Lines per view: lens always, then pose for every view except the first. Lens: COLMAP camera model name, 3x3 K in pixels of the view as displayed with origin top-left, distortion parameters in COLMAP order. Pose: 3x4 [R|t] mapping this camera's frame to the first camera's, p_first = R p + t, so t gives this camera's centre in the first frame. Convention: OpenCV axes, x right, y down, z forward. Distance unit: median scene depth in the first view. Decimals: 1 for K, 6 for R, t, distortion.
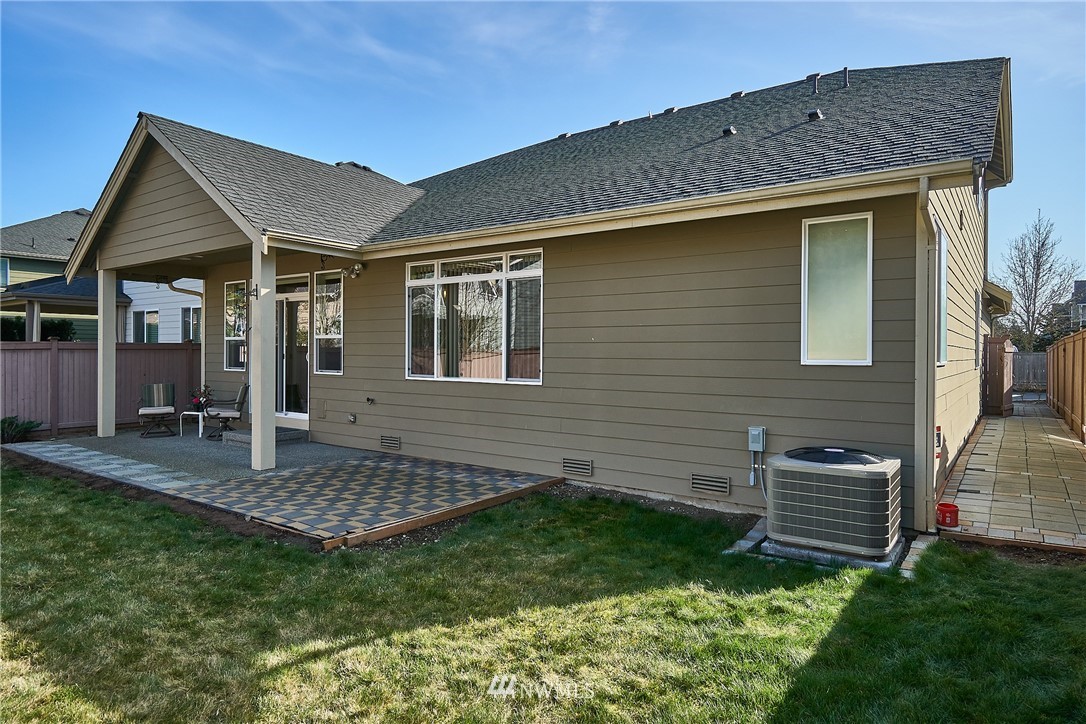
lens RADIAL K [[647.2, 0, 542.7], [0, 647.2, 359.6], [0, 0, 1]] dist [0.006530, 0.000201]
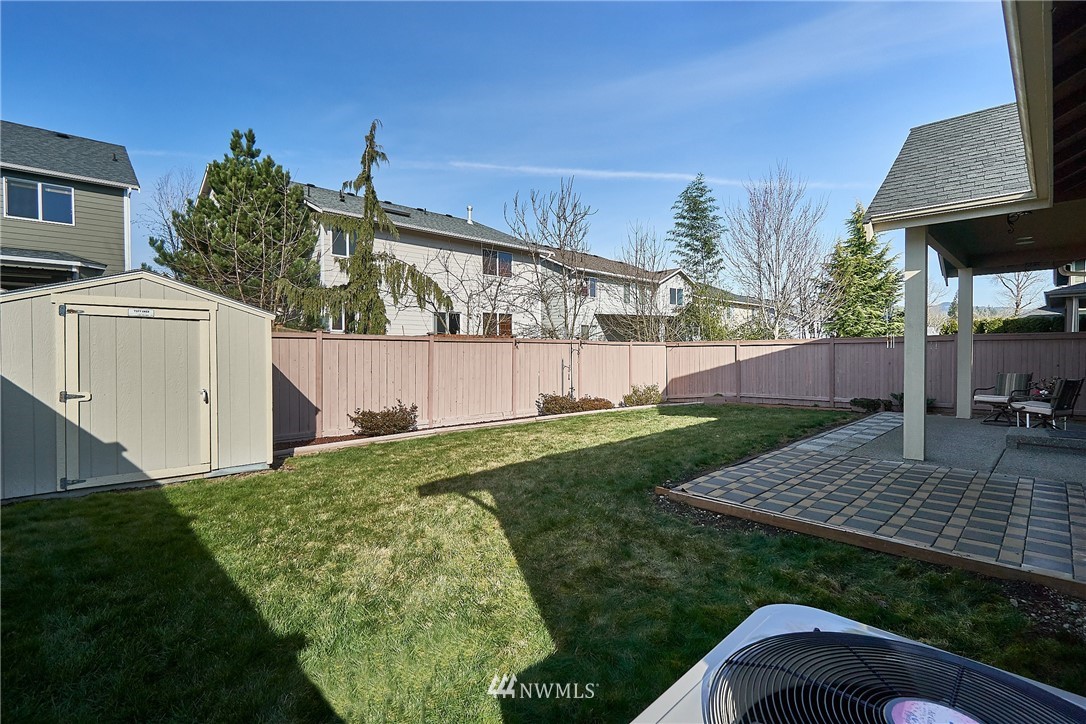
lens RADIAL K [[483.0, 0, 543.6], [0, 483.0, 356.2], [0, 0, 1]] dist [-0.001254, 0.000005]
pose [[-0.203077, 0.009322, -0.979118, 0.631169], [-0.003533, 0.999941, 0.010253, 0.010721], [0.979156, 0.005541, -0.203032, 0.934999]]
